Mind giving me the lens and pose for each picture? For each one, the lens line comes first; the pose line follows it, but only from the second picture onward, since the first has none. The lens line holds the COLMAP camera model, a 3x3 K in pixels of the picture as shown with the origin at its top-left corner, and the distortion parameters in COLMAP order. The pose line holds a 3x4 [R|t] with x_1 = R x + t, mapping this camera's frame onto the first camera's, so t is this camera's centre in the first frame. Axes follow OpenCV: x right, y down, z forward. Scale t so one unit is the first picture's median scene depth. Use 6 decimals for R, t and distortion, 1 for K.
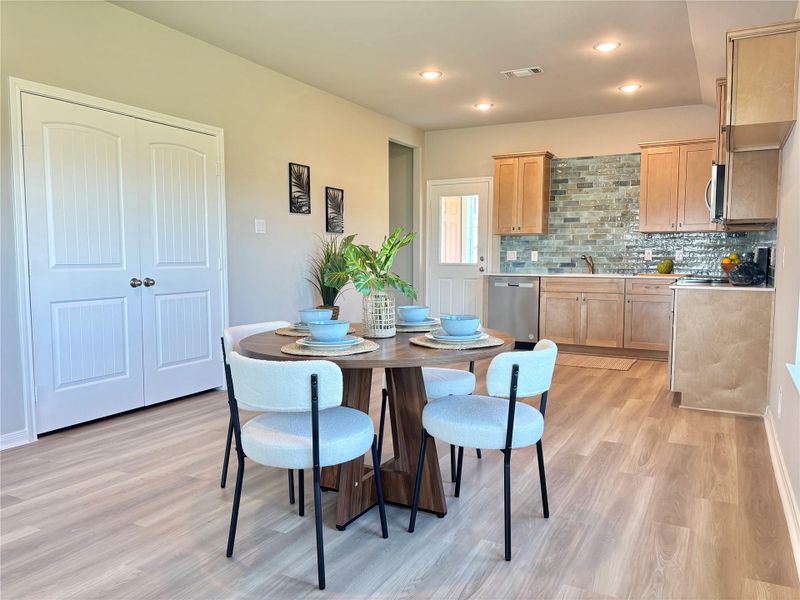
lens RADIAL K [[598.3, 0, 401.9], [0, 598.3, 301.6], [0, 0, 1]] dist [0.021466, -0.001666]
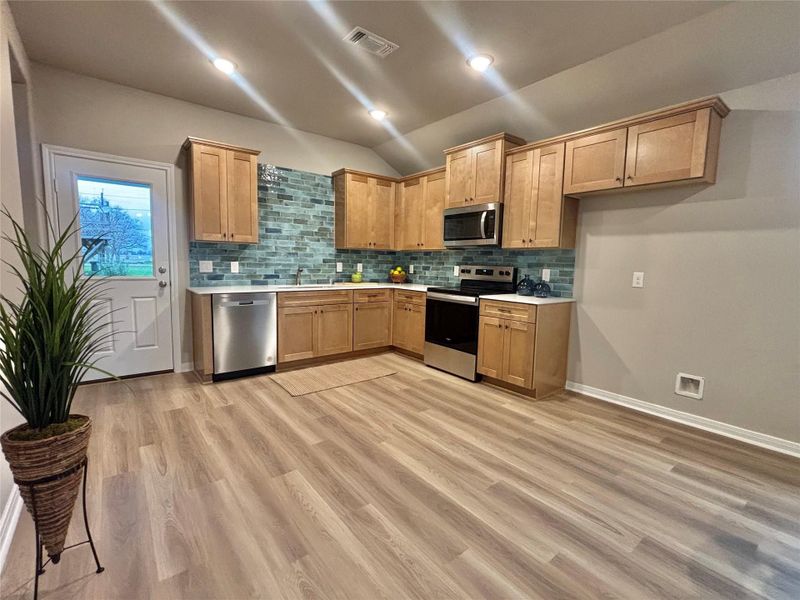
lens RADIAL K [[366.0, 0, 399.0], [0, 366.0, 299.7], [0, 0, 1]] dist [0.003252, -0.001165]
pose [[0.404339, -0.088658, 0.910302, -0.190958], [0.048906, 0.995963, 0.075278, -0.060266], [-0.913301, 0.014081, 0.407043, 0.583731]]
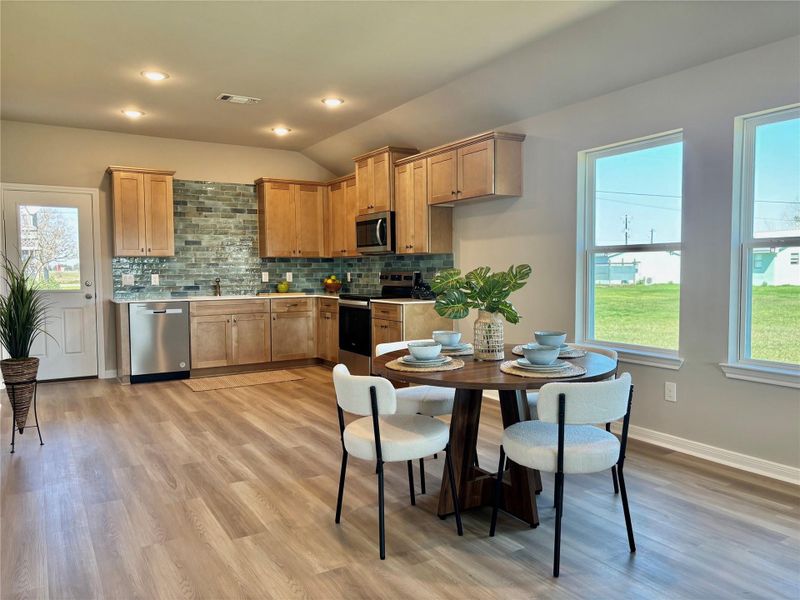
lens RADIAL K [[598.3, 0, 401.3], [0, 598.3, 302.4], [0, 0, 1]] dist [0.021466, -0.001666]
pose [[0.510168, -0.054528, 0.858344, -0.408130], [0.074292, 0.997052, 0.019183, -0.031621], [-0.856860, 0.053981, 0.512715, 0.203561]]
